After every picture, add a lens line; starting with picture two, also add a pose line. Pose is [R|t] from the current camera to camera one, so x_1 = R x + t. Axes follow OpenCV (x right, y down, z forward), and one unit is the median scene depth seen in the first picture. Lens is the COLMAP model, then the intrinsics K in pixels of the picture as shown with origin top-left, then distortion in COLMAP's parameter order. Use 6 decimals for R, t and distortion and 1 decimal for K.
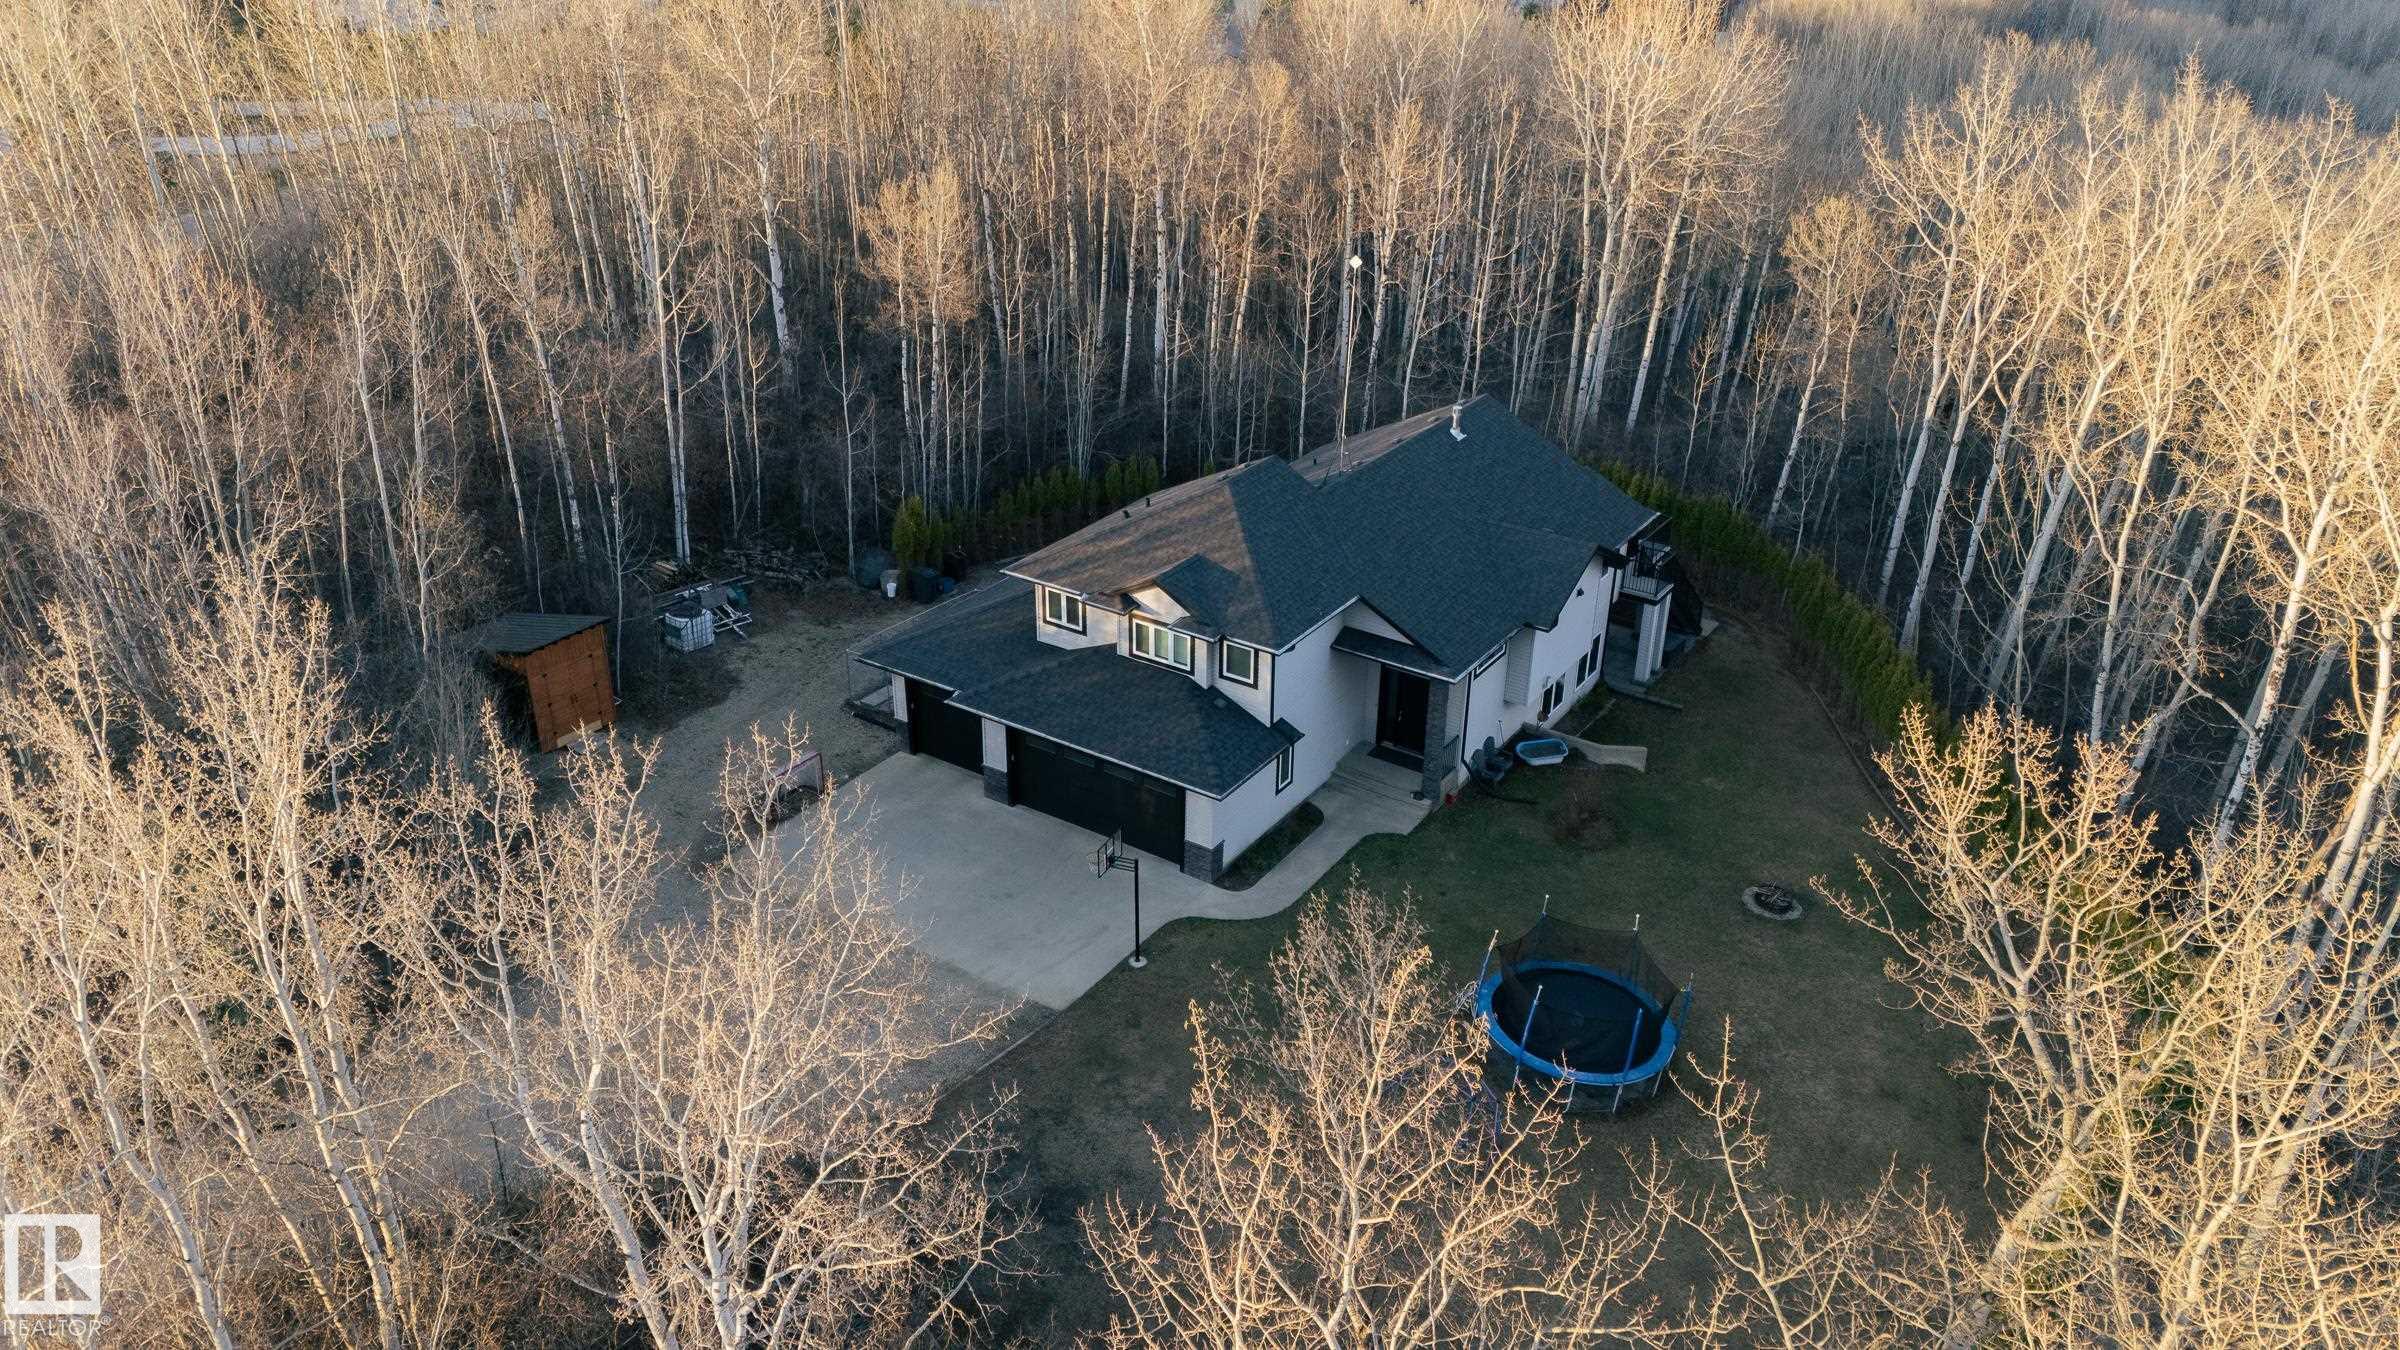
lens RADIAL K [[1739.5, 0, 1200.0], [0, 1739.5, 675.0], [0, 0, 1]] dist [-0.000186, -0.000405]
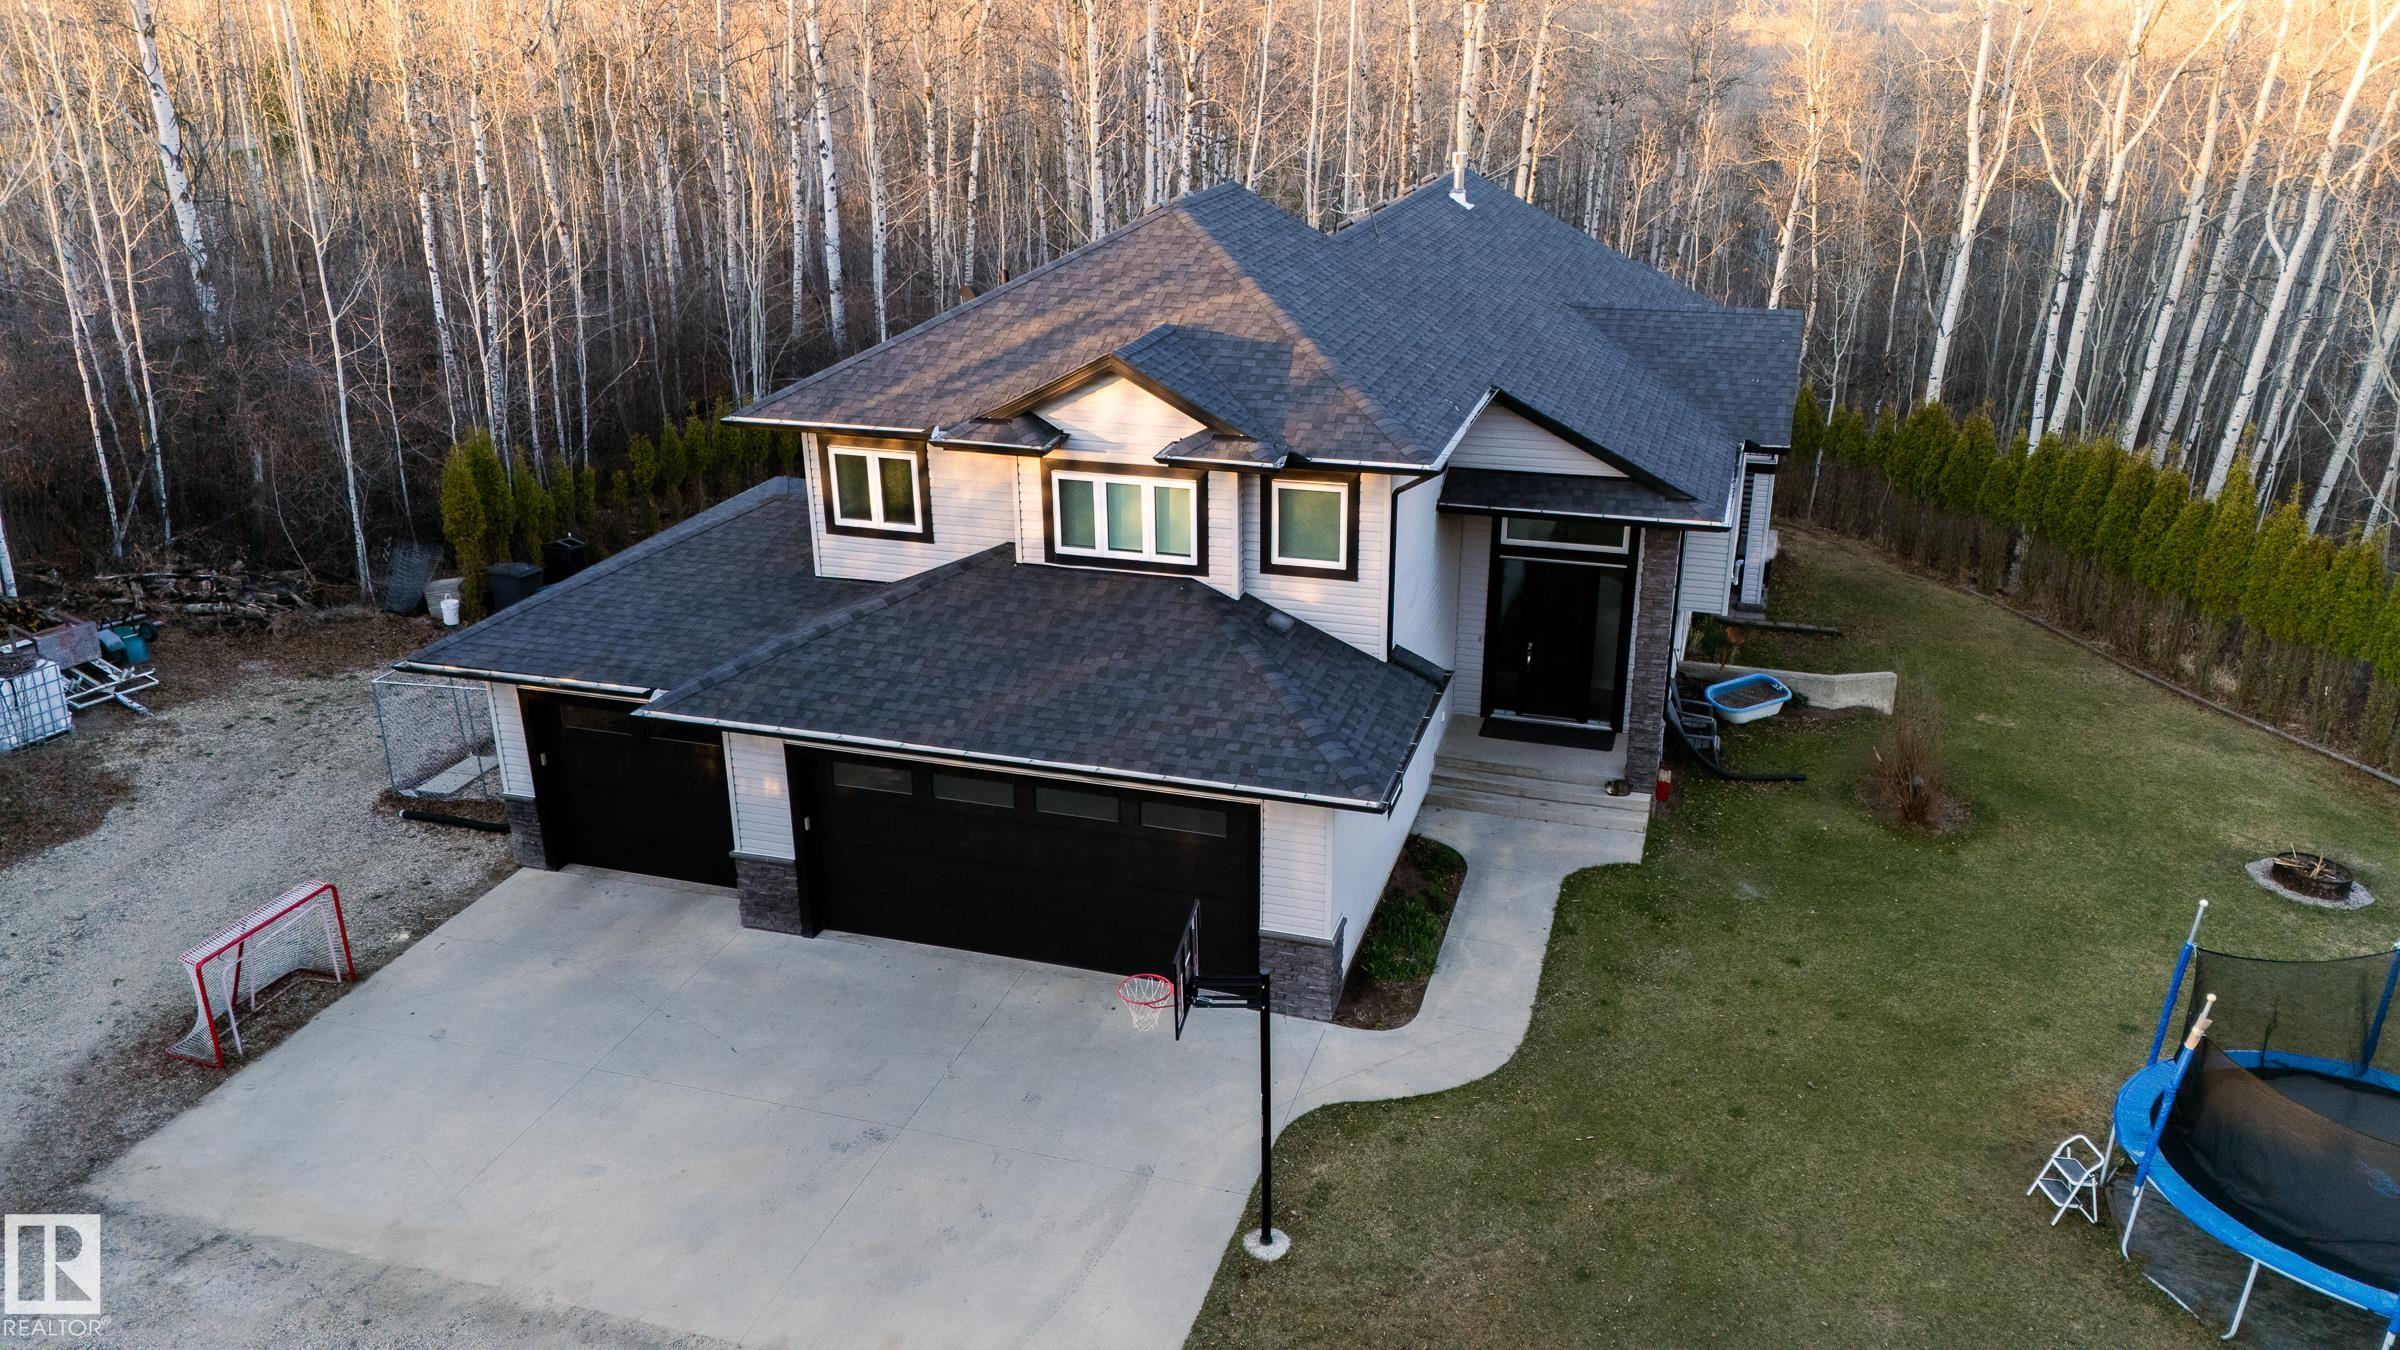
lens RADIAL K [[1691.8, 0, 1200.0], [0, 1691.8, 675.0], [0, 0, 1]] dist [0.002415, -0.000215]
pose [[0.956903, -0.117563, 0.265549, -0.120747], [0.144446, 0.985939, -0.084019, 0.060426], [-0.251938, 0.118755, 0.960429, 0.549441]]
